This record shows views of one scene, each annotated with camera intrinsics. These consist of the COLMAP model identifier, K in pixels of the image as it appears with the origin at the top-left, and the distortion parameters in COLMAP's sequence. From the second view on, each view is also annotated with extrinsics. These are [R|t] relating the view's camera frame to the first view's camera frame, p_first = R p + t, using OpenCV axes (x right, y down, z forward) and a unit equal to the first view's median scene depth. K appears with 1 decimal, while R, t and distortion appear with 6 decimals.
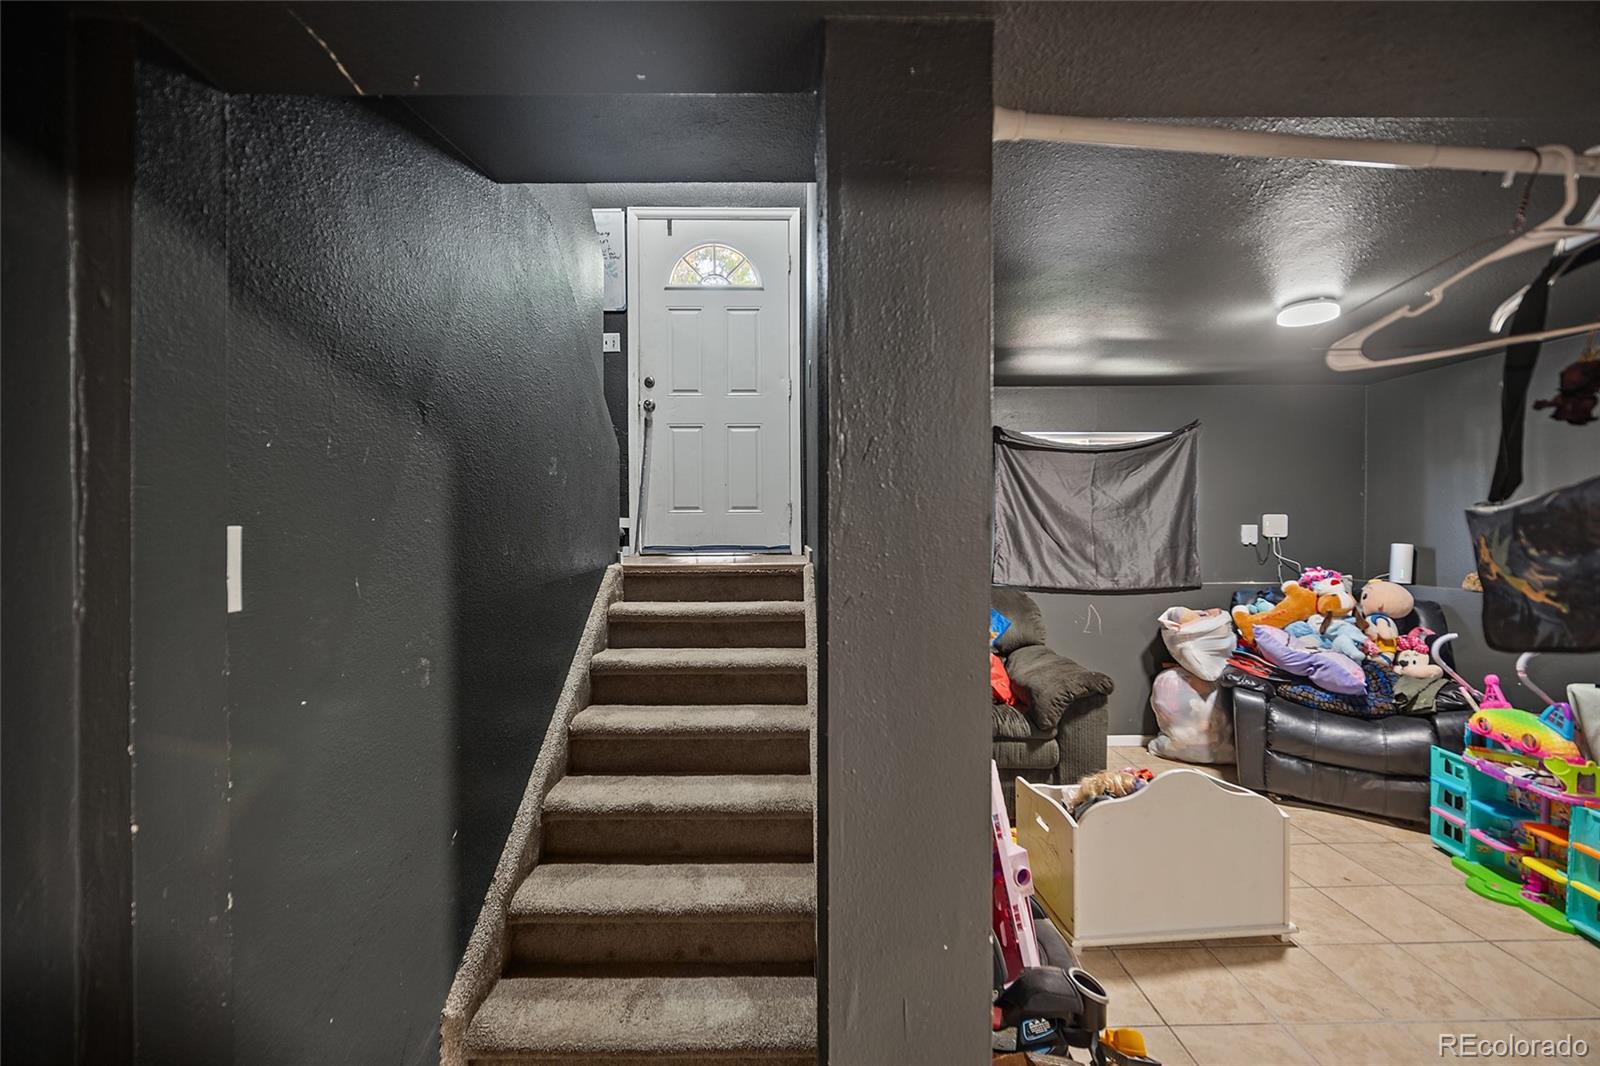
lens RADIAL K [[639.5, 0, 793.5], [0, 639.5, 525.5], [0, 0, 1]] dist [-0.003326, 0.000146]
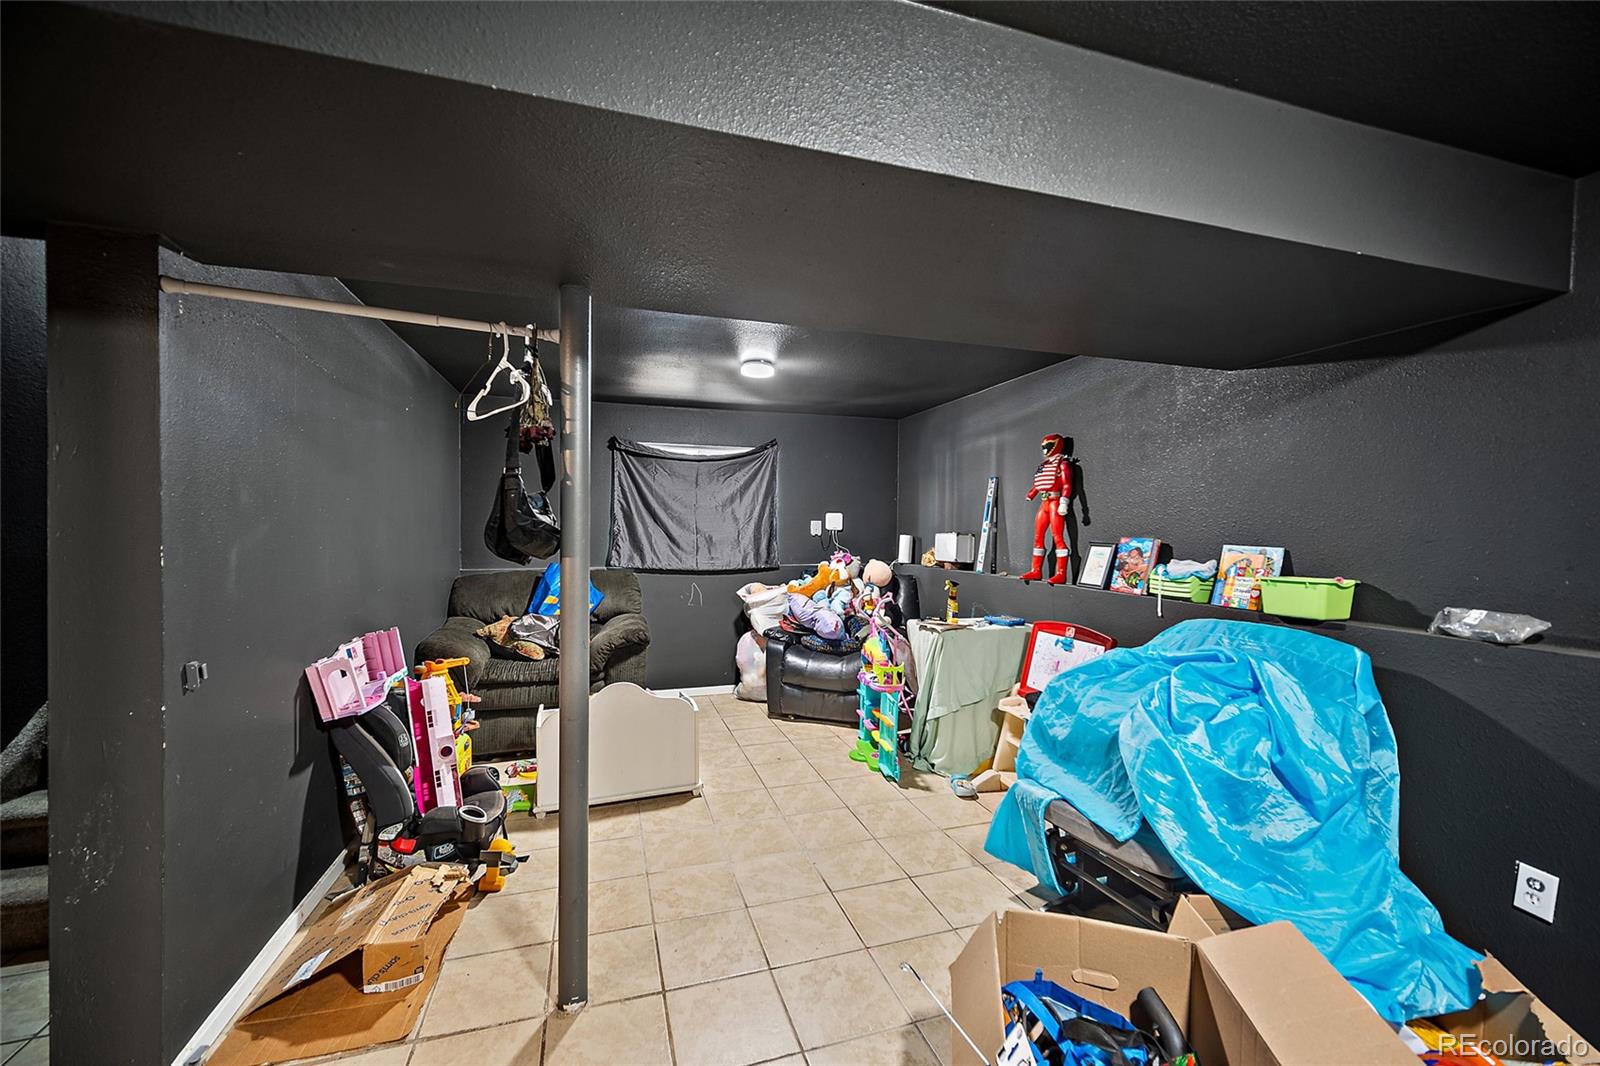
lens RADIAL K [[639.5, 0, 793.5], [0, 639.5, 525.5], [0, 0, 1]] dist [-0.003326, 0.000146]
pose [[0.957526, 0.010050, 0.288171, 0.349212], [-0.009261, 0.999949, -0.004101, 0.017646], [-0.288198, 0.001258, 0.957570, -0.312014]]
